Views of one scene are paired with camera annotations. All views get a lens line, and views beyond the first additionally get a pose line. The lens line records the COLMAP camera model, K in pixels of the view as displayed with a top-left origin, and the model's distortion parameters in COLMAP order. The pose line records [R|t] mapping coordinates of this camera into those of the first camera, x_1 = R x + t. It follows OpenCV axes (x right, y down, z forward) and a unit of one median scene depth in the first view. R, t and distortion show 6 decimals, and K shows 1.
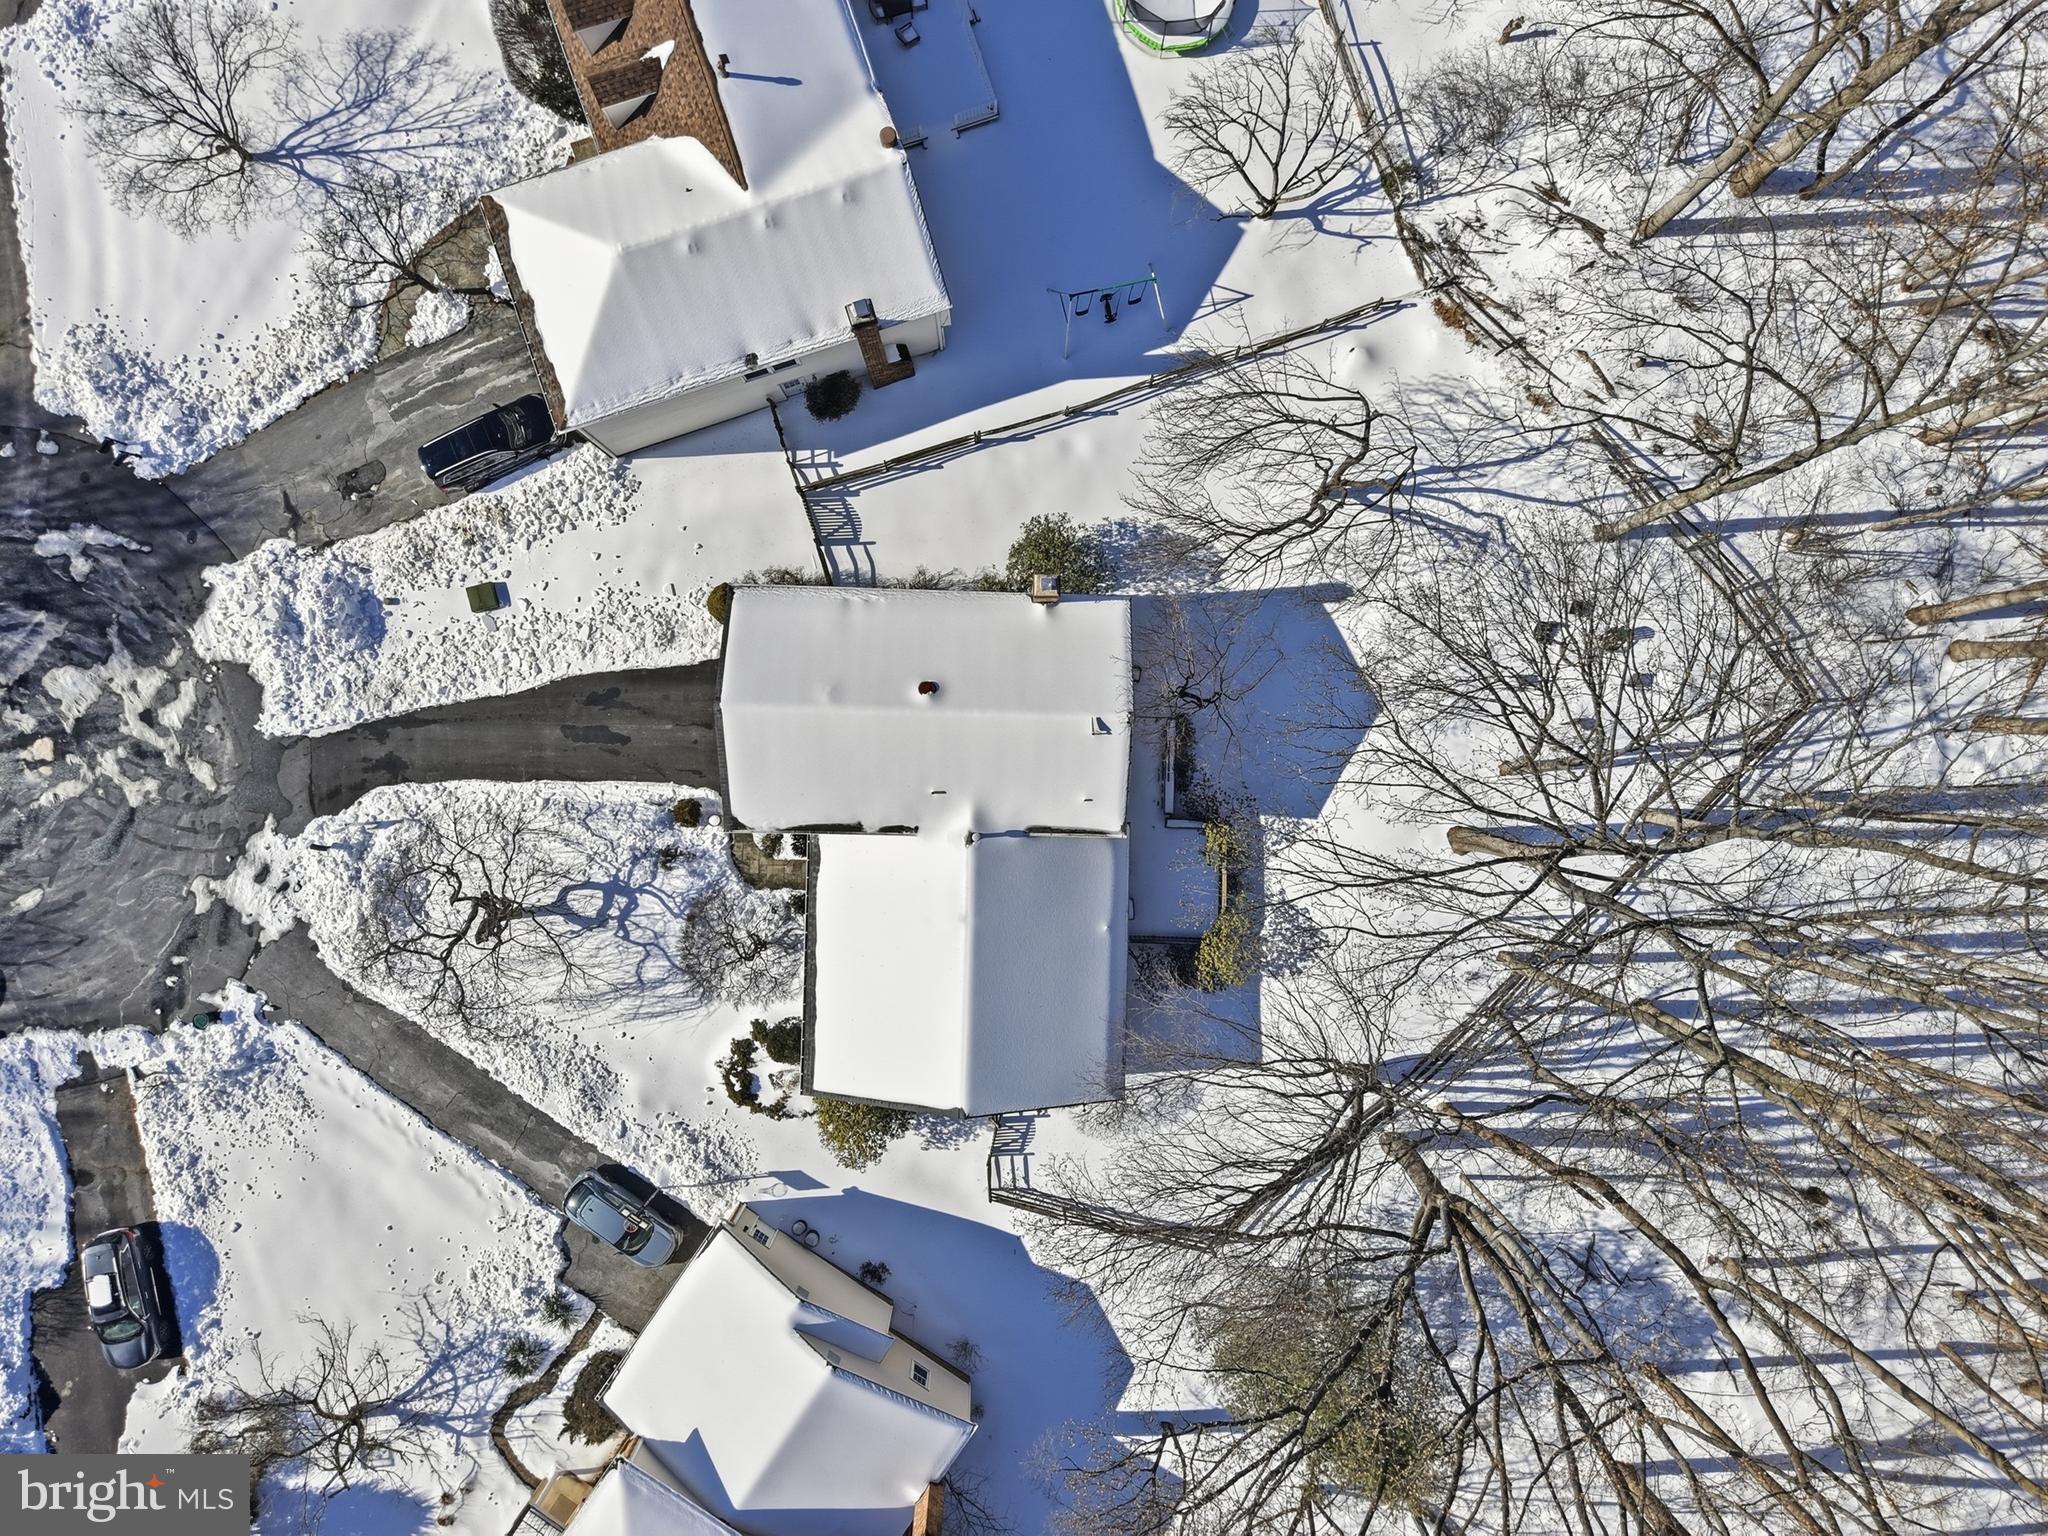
lens RADIAL K [[1384.7, 0, 1024.0], [0, 1384.7, 768.0], [0, 0, 1]] dist [-0.012440, -0.003073]
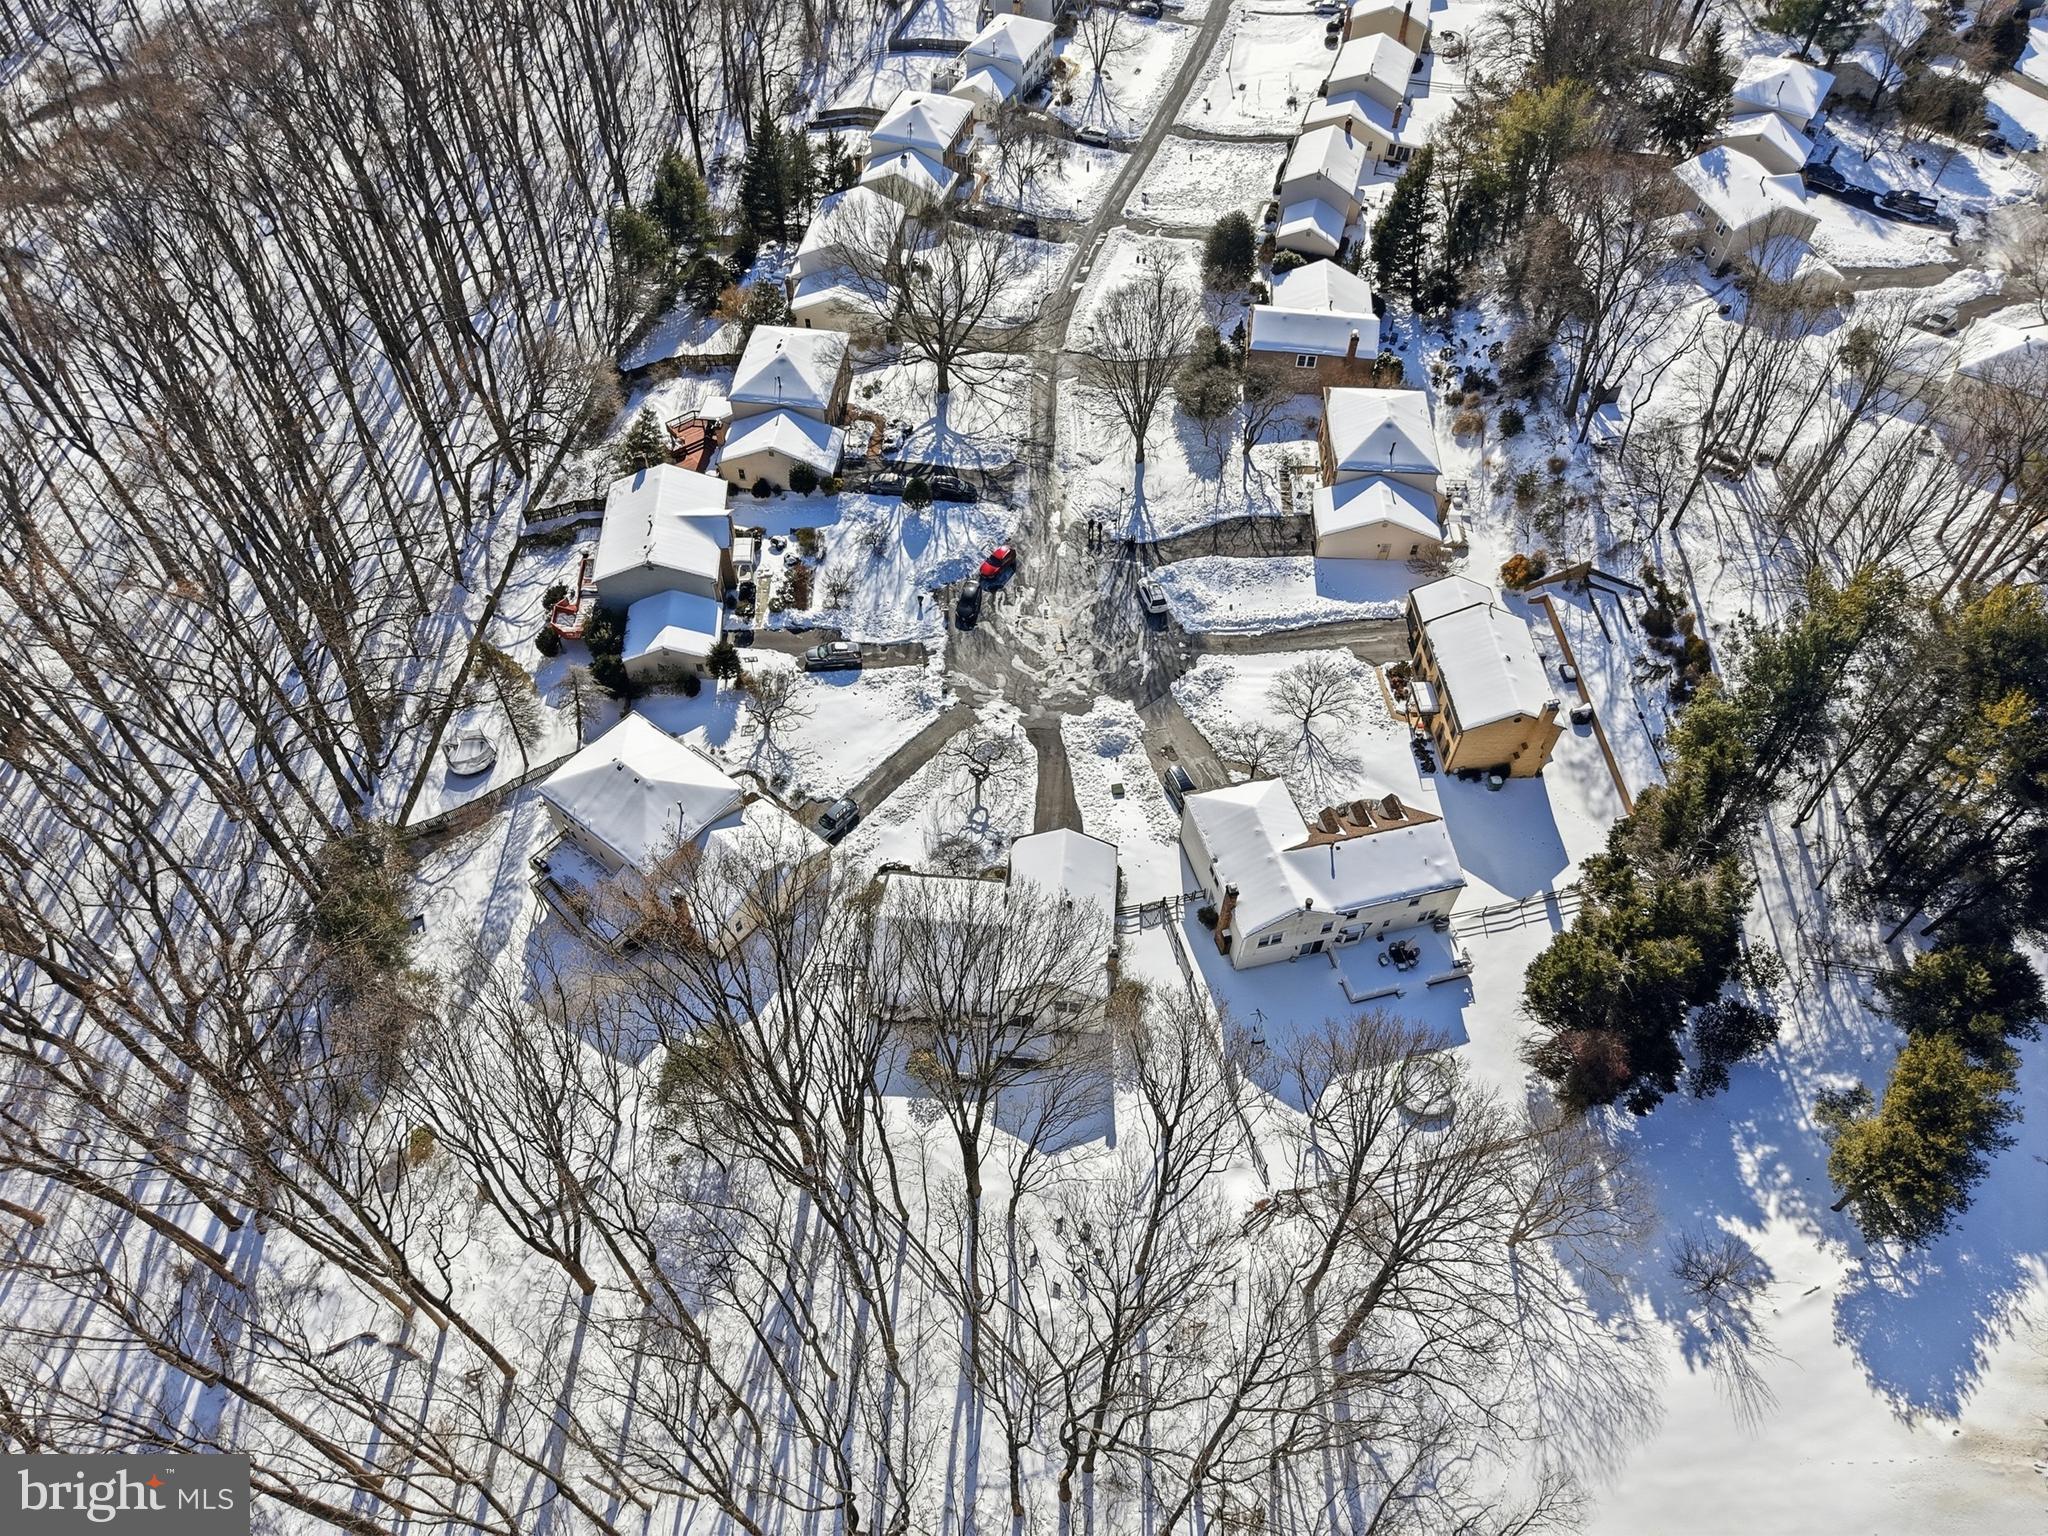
lens RADIAL K [[1384.7, 0, 1024.0], [0, 1384.7, 768.0], [0, 0, 1]] dist [-0.012440, -0.003073]
pose [[-0.064436, 0.758089, -0.648960, 1.061384], [-0.997406, -0.069832, 0.017459, -0.006388], [-0.032082, 0.648402, 0.760622, -0.744358]]
